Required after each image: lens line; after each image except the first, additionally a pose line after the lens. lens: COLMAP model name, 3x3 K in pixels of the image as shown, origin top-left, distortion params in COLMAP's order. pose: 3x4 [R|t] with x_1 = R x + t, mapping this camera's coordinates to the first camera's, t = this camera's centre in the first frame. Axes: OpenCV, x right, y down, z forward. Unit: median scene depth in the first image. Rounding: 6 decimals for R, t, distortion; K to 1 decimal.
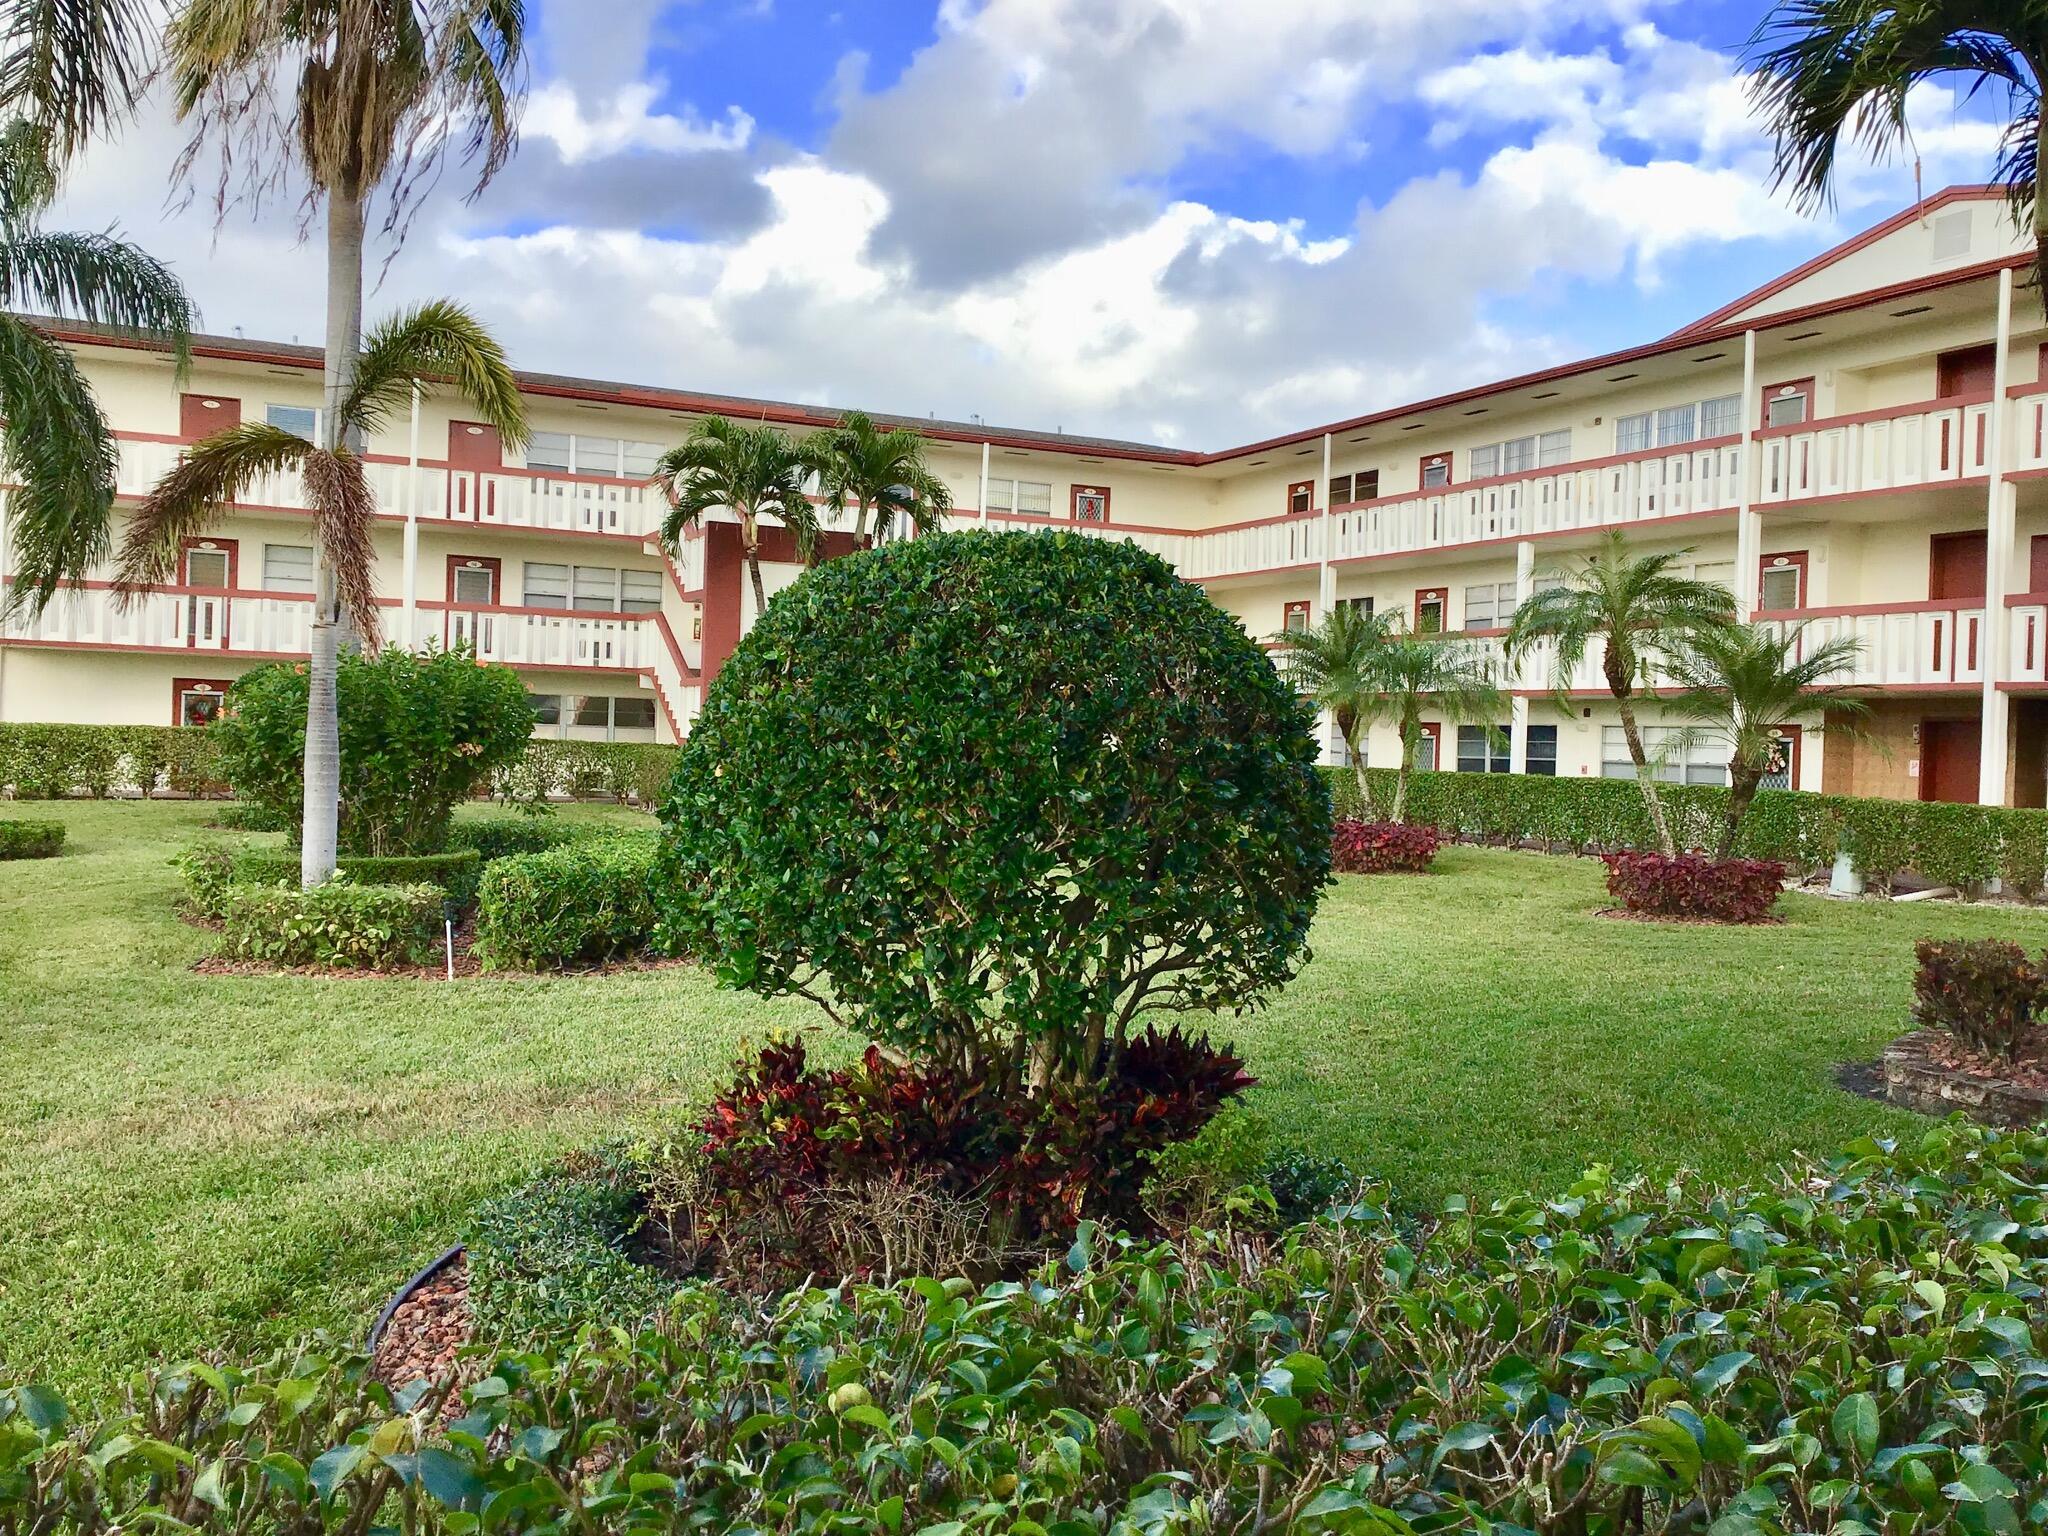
lens RADIAL K [[1819.1, 0, 1019.4], [0, 1819.1, 764.4], [0, 0, 1]] dist [0.102491, -0.176913]
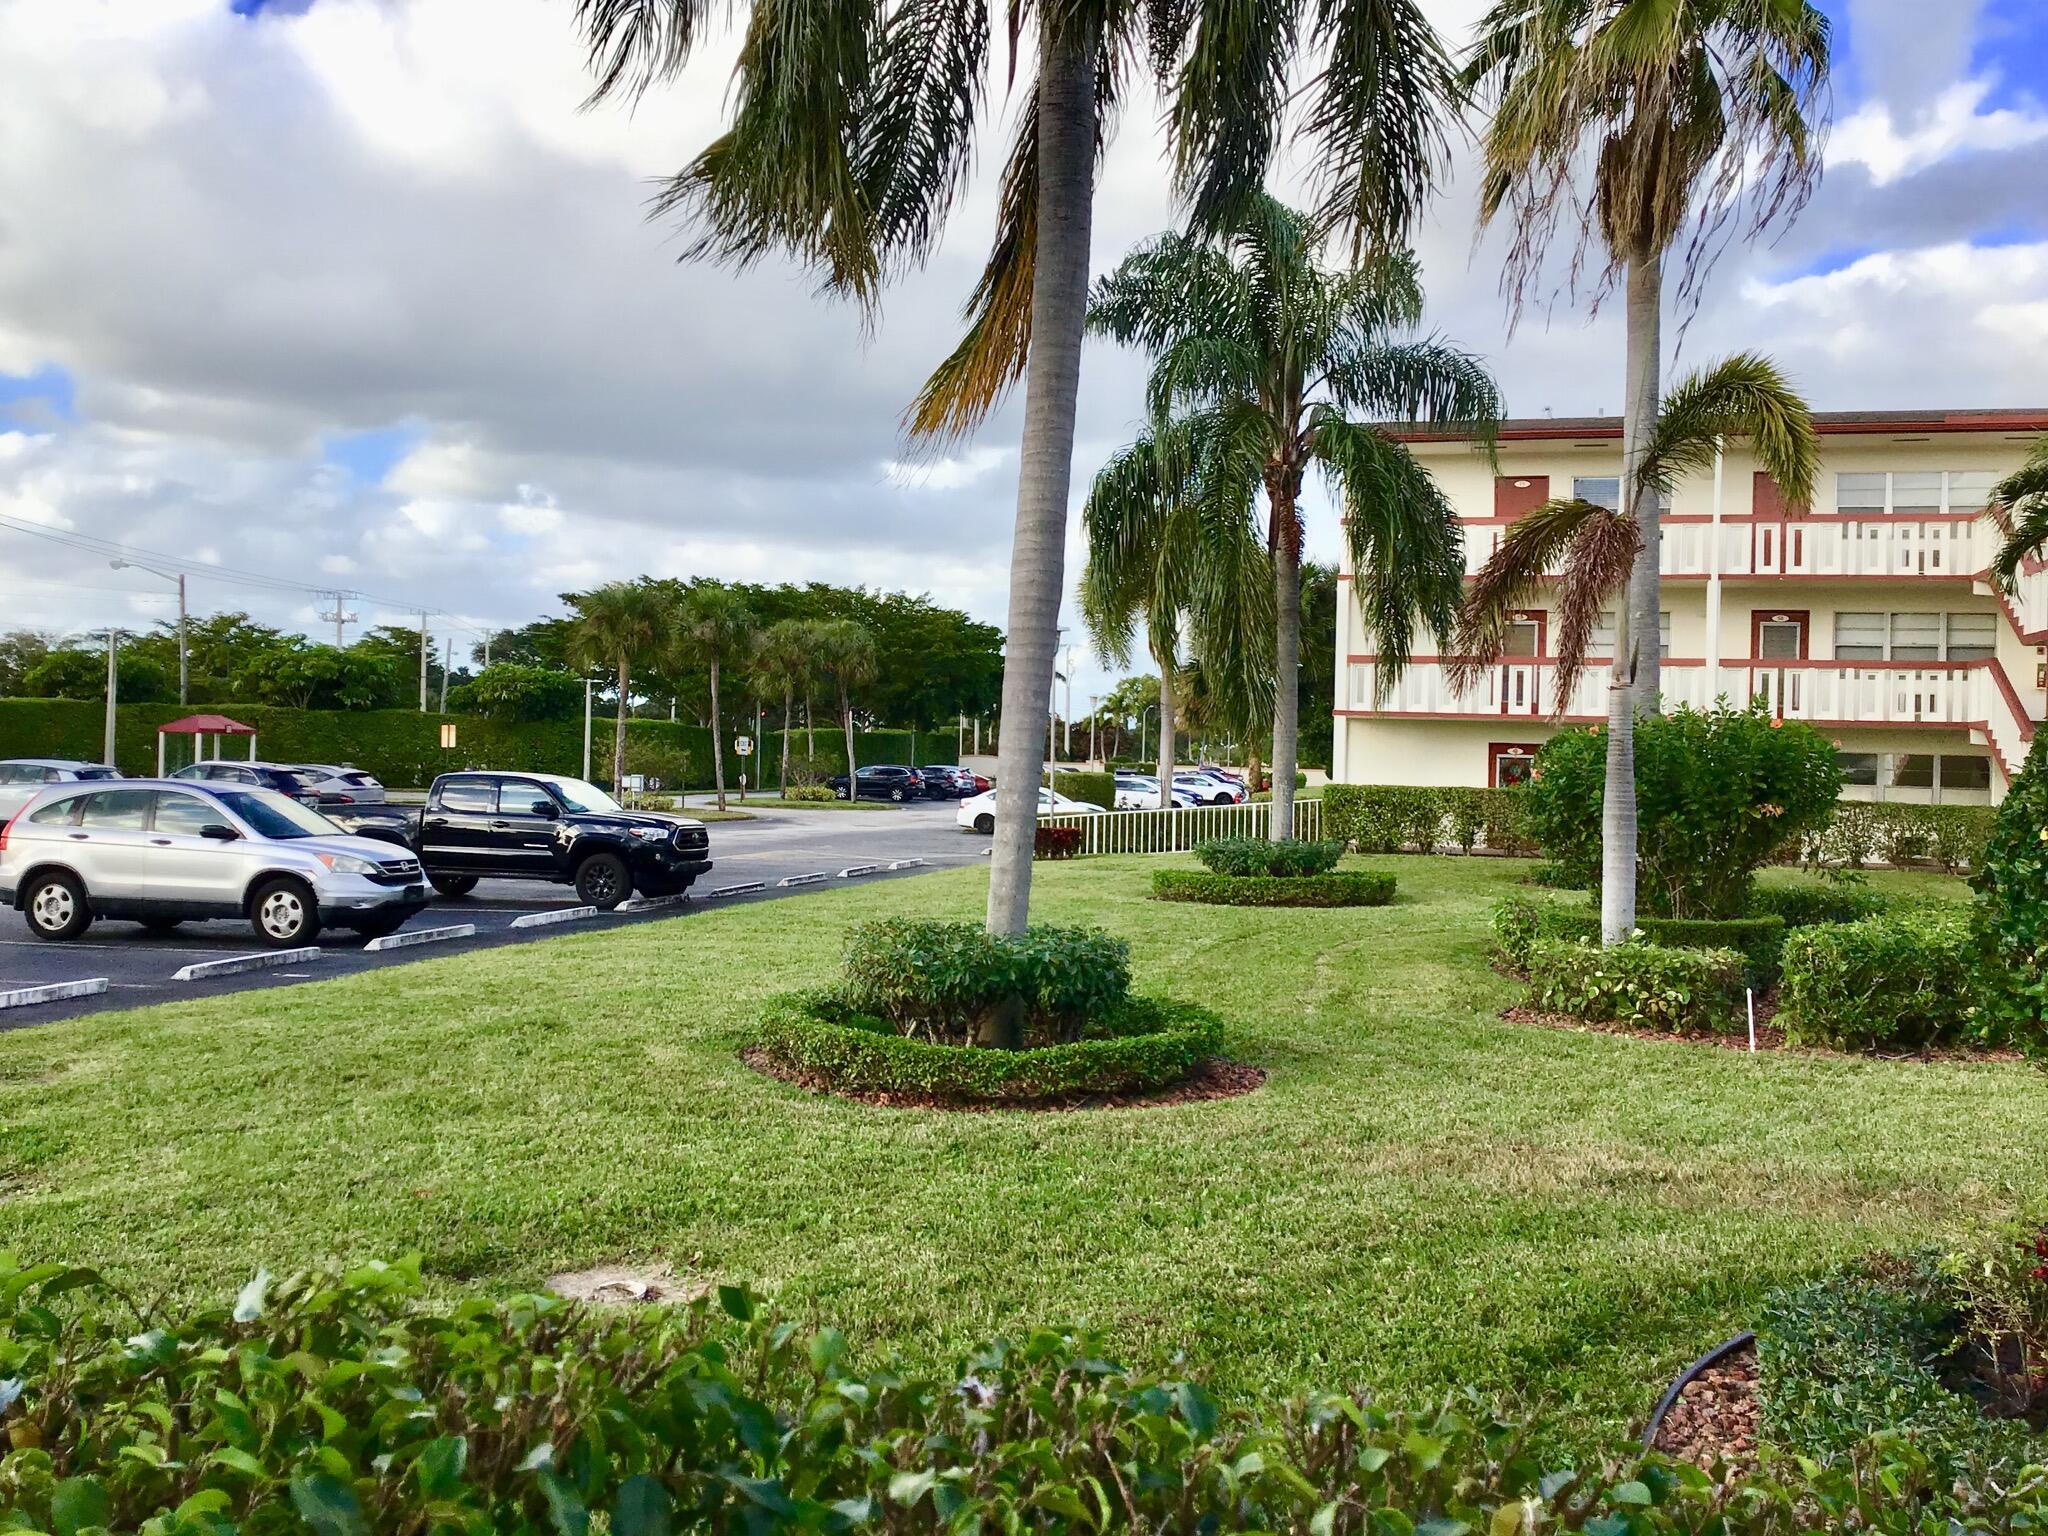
lens RADIAL K [[1827.3, 0, 1020.7], [0, 1827.3, 752.9], [0, 0, 1]] dist [0.082130, -0.137663]
pose [[0.777022, -0.012732, -0.629344, 0.002710], [-0.012264, 0.999300, -0.035357, 0.000619], [0.629353, 0.035191, 0.776322, 0.004905]]
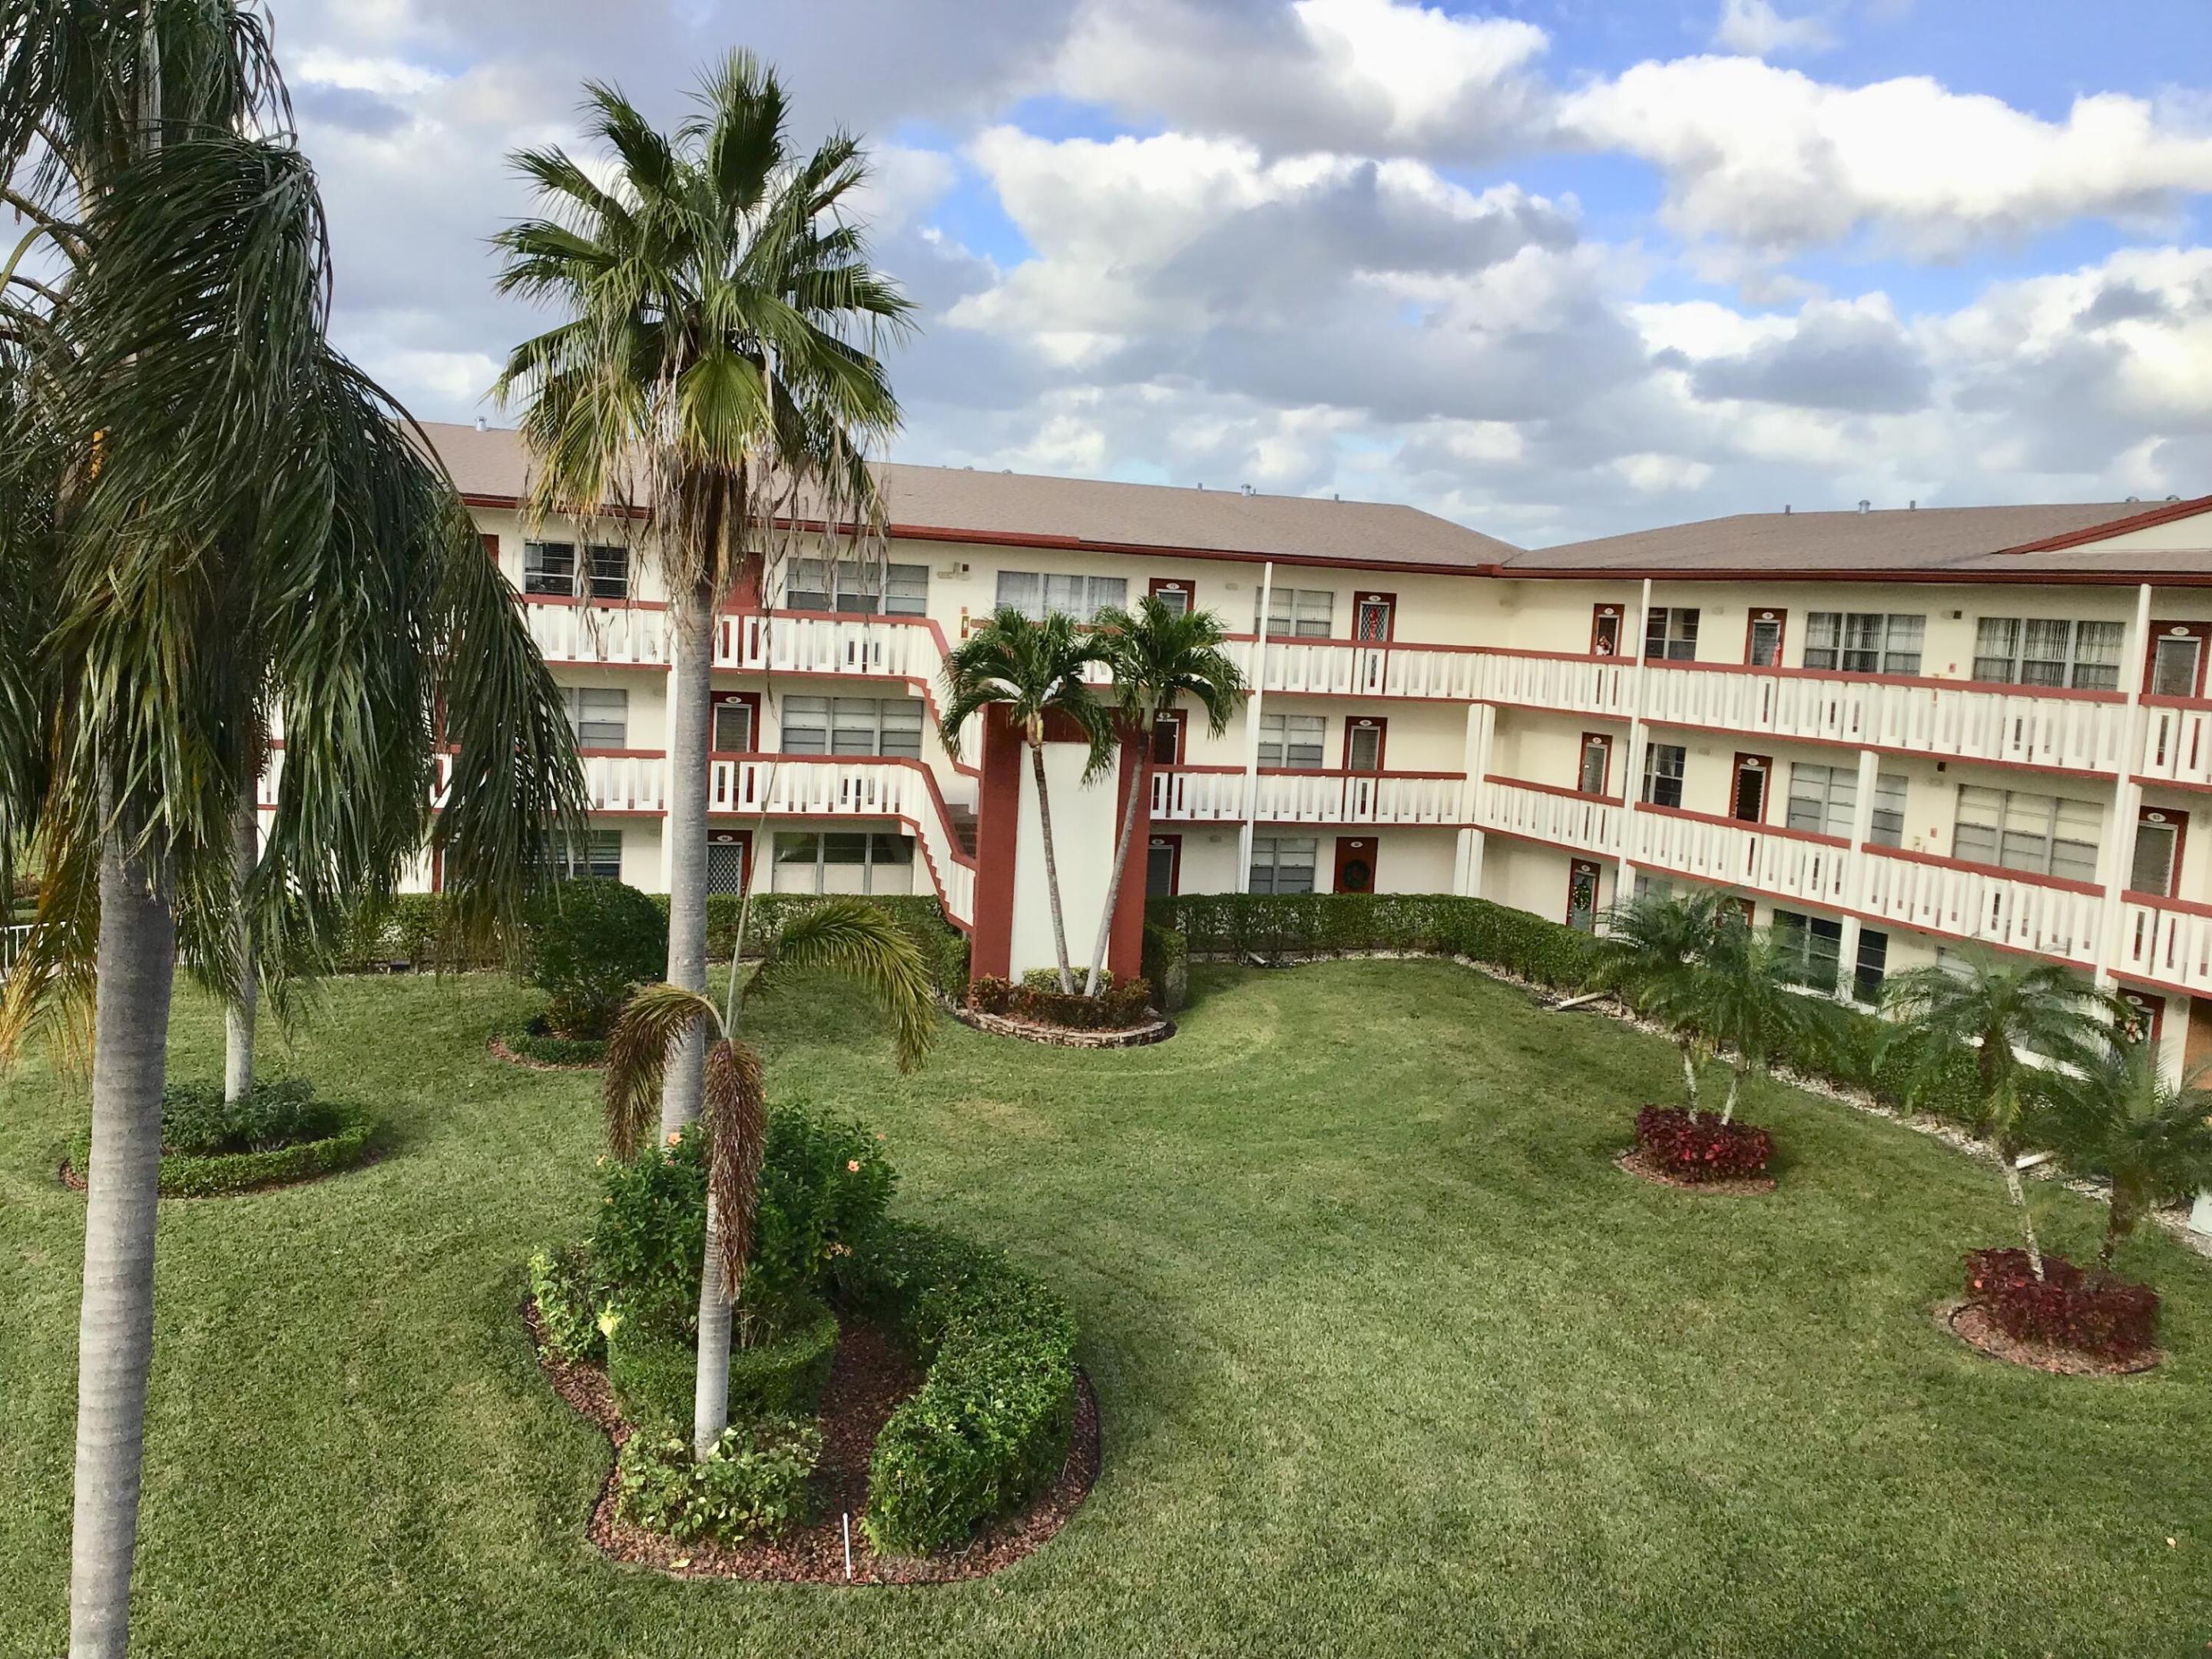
lens RADIAL K [[1964.8, 0, 1101.1], [0, 1964.8, 825.6], [0, 0, 1]] dist [0.102491, -0.176913]
pose [[0.997918, 0.034934, -0.054216, -0.142796], [-0.028890, 0.993674, 0.108521, -0.480944], [0.057664, -0.106729, 0.992615, -0.049905]]
